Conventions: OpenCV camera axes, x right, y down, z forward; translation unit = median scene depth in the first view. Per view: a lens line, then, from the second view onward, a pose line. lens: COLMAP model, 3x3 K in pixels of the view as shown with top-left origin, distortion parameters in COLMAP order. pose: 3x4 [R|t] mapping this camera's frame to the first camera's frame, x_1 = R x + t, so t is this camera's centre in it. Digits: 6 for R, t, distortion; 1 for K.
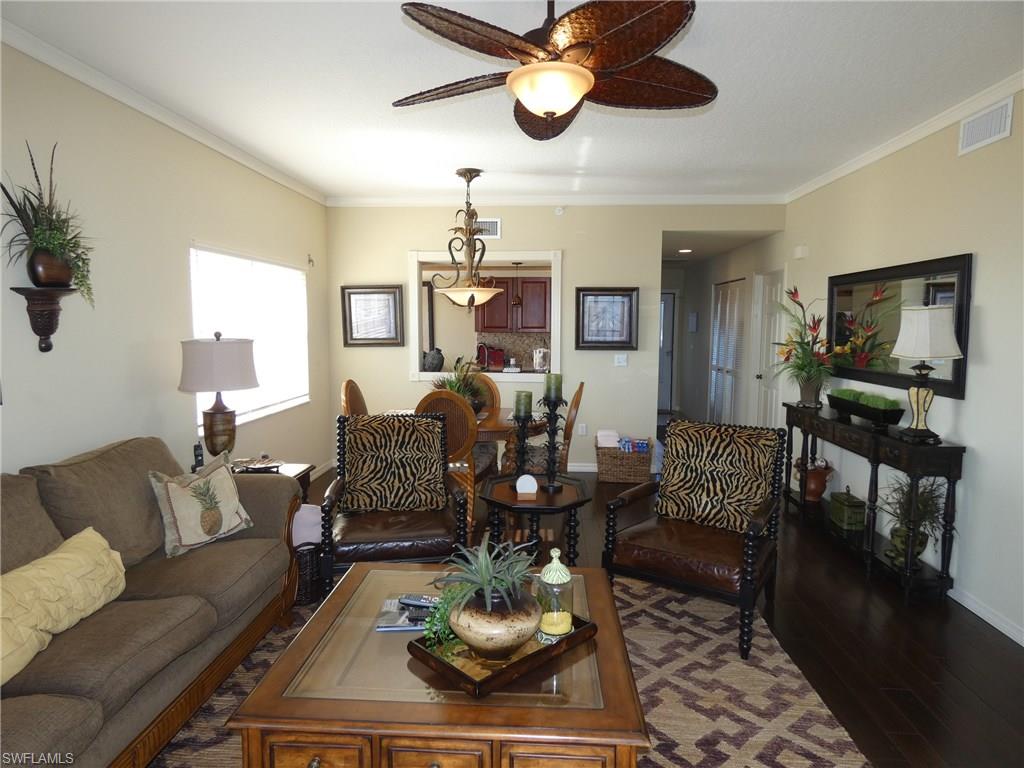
lens RADIAL K [[619.8, 0, 509.6], [0, 619.8, 382.0], [0, 0, 1]] dist [0.010811, -0.001635]
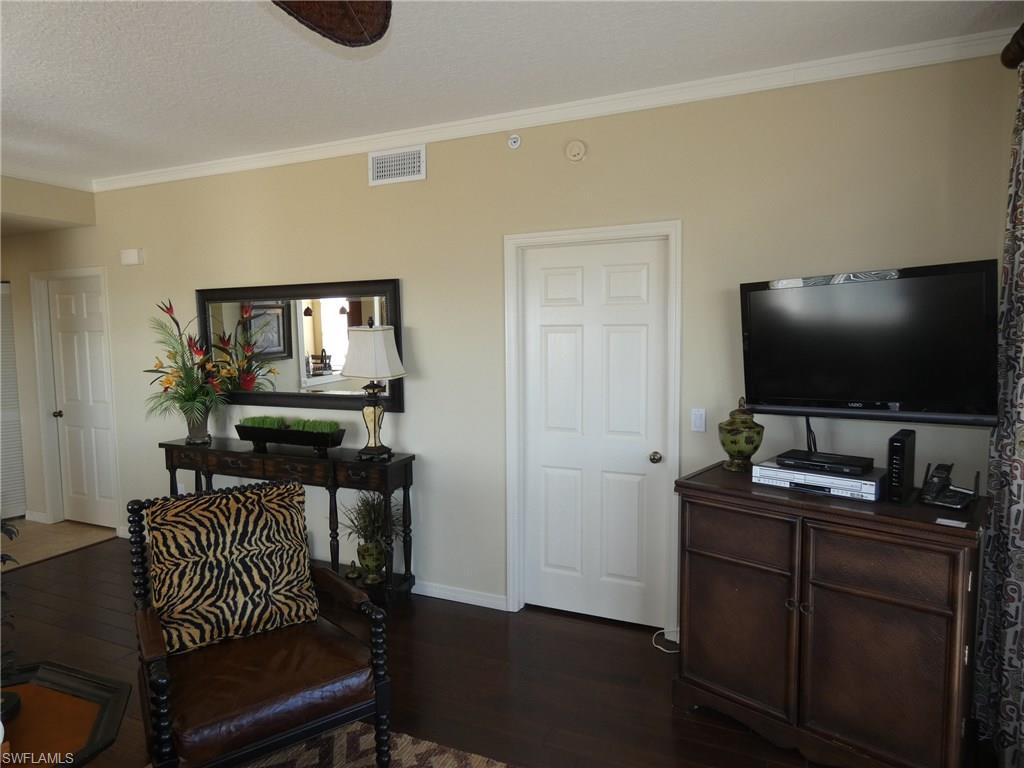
lens RADIAL K [[619.8, 0, 509.6], [0, 619.8, 382.0], [0, 0, 1]] dist [0.010811, -0.001635]
pose [[0.352271, -0.089524, 0.931607, -0.214856], [0.103241, 0.993057, 0.056390, -0.066967], [-0.930186, 0.076315, 0.359067, 0.431204]]
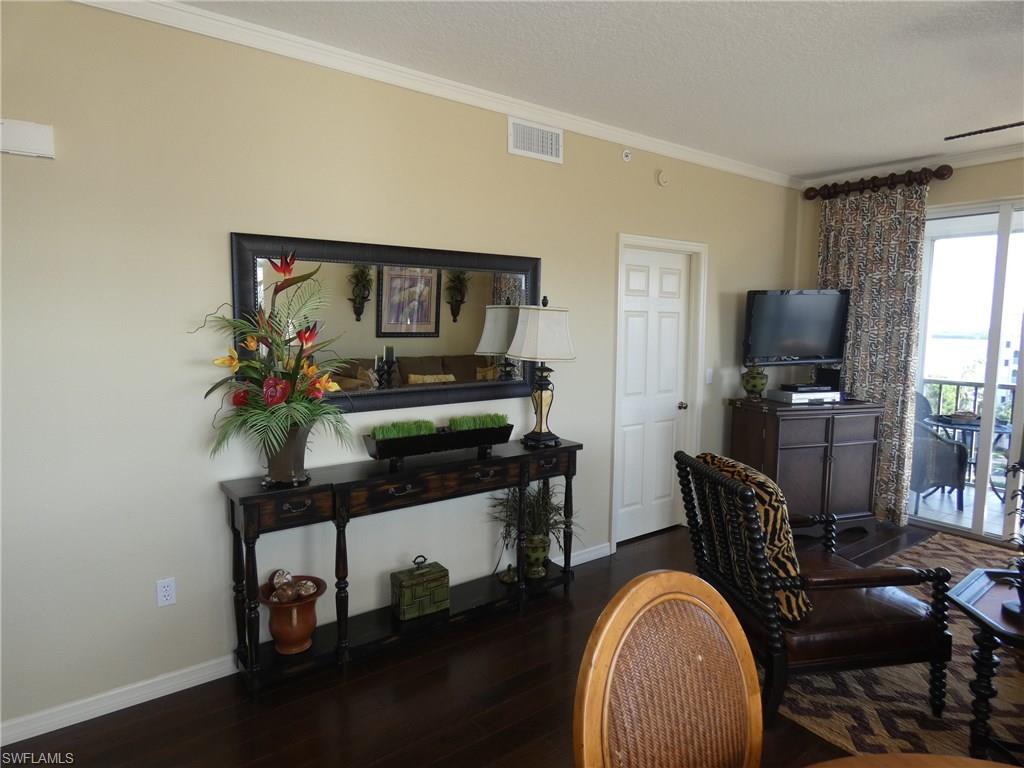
lens RADIAL K [[636.5, 0, 514.1], [0, 636.5, 378.9], [0, 0, 1]] dist [0.019675, 0.000496]
pose [[-0.663453, -0.076102, 0.744337, -0.054516], [0.061162, 0.985969, 0.155323, -0.171153], [-0.745714, 0.148575, -0.649490, 1.723877]]
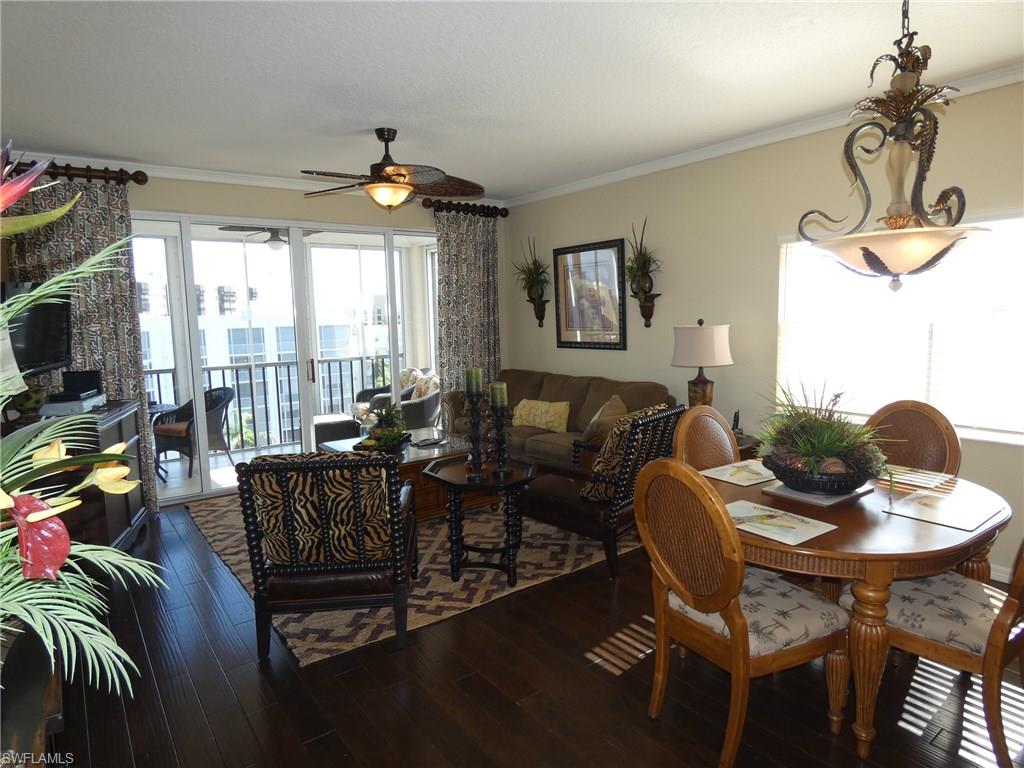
lens RADIAL K [[608.5, 0, 512.0], [0, 608.5, 384.0], [0, 0, 1]] dist [-0.020879, -0.001866]
pose [[-0.758340, 0.090676, -0.645522, 0.630946], [-0.048476, 0.979691, 0.194564, -0.181944], [0.650054, 0.178838, -0.738543, 1.739473]]
